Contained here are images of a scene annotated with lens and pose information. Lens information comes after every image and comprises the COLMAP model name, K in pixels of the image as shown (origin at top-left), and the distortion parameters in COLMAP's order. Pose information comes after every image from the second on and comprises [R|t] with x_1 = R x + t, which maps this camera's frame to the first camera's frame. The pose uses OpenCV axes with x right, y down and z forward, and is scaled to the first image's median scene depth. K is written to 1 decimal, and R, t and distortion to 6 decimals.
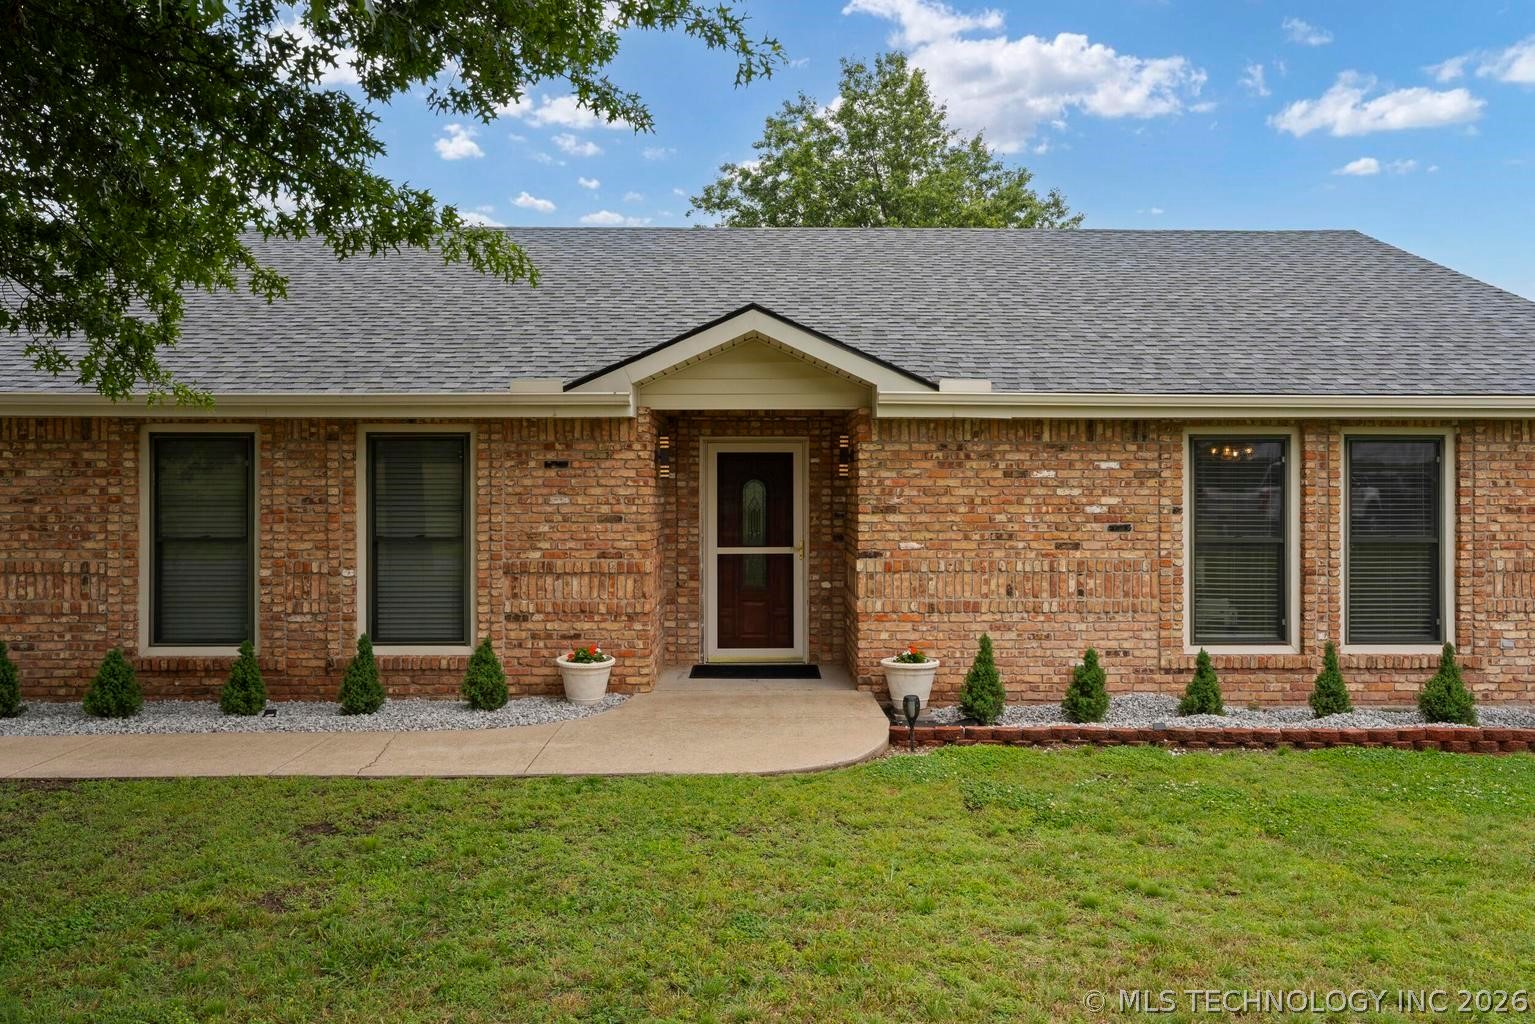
lens RADIAL K [[1225.0, 0, 764.7], [0, 1225.0, 505.4], [0, 0, 1]] dist [0.000857, -0.005519]
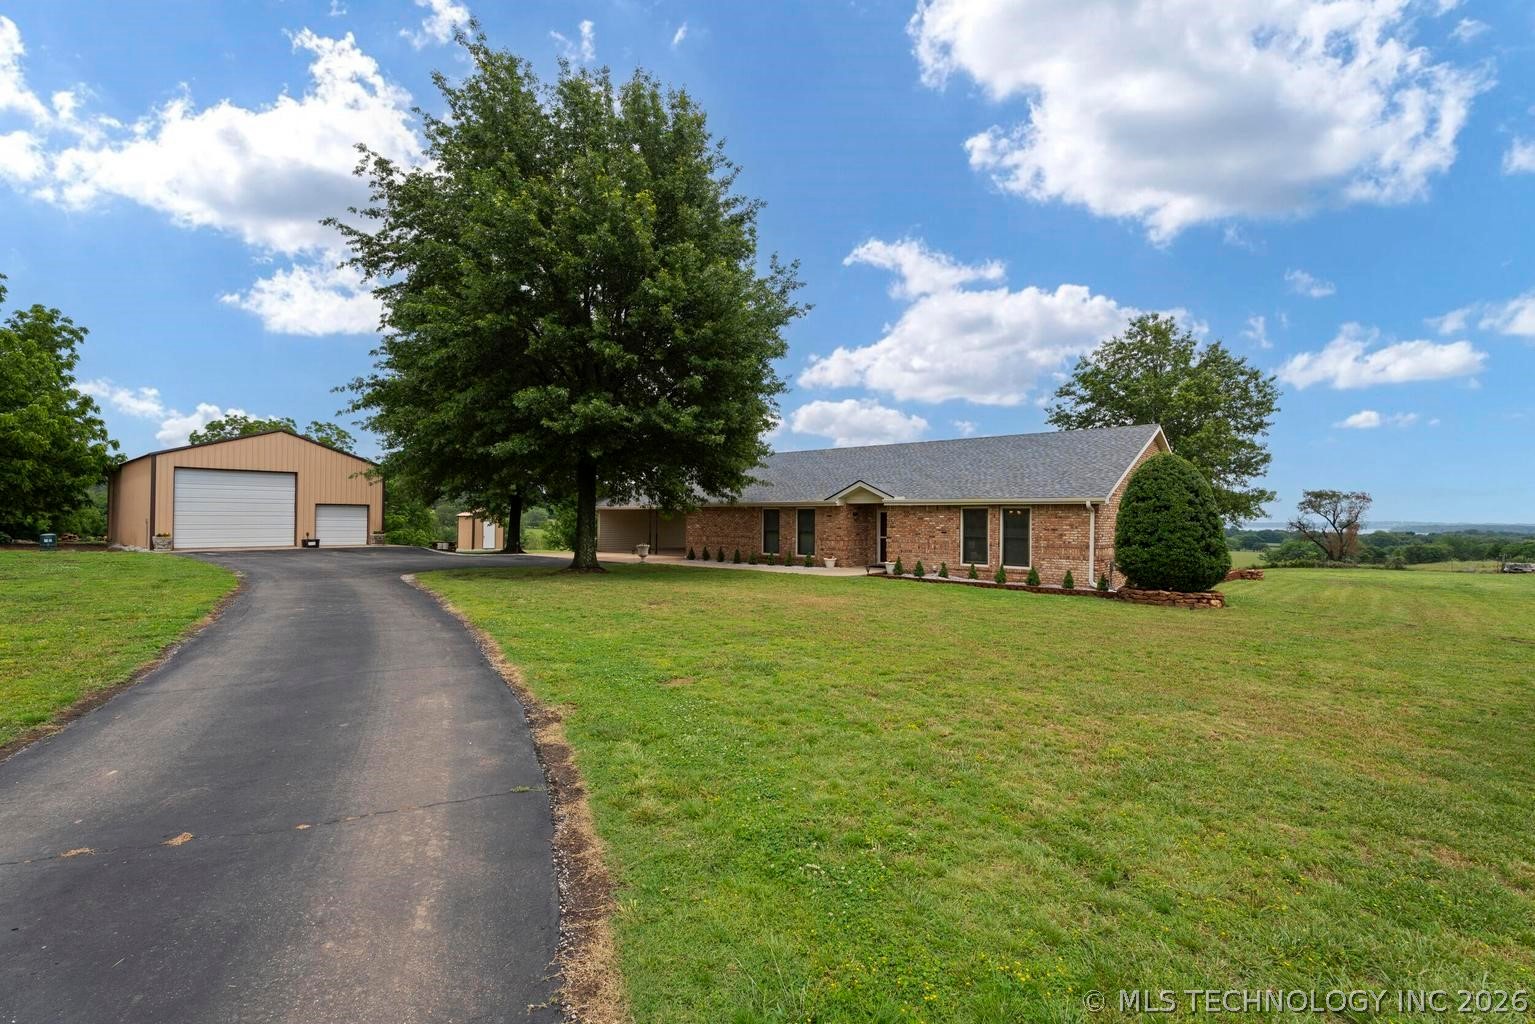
lens RADIAL K [[691.0, 0, 775.1], [0, 691.0, 513.9], [0, 0, 1]] dist [0.000564, -0.000048]
pose [[0.747355, 0.001236, -0.664424, 1.365650], [-0.011858, 0.999864, -0.011477, -0.009550], [0.664319, 0.016456, 0.747268, -1.032009]]
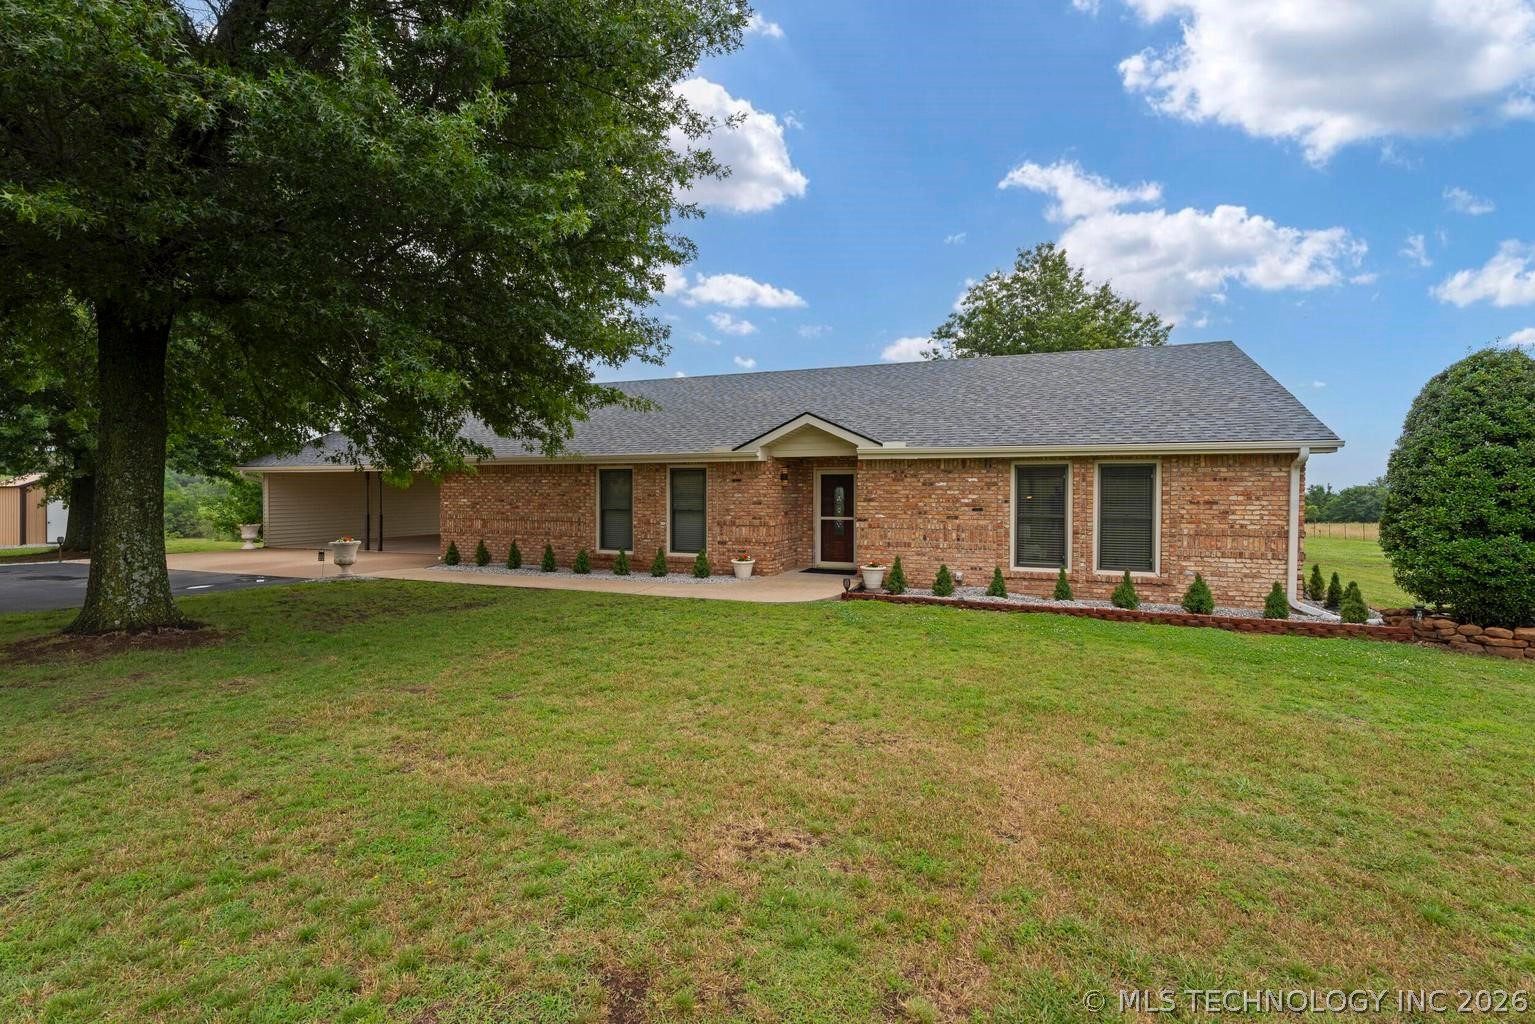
lens RADIAL K [[691.0, 0, 775.1], [0, 691.0, 513.9], [0, 0, 1]] dist [0.000564, -0.000048]
pose [[0.924532, 0.014726, -0.380819, 0.421512], [-0.006169, 0.999700, 0.023683, -0.000108], [0.381053, -0.019547, 0.924346, -0.239675]]
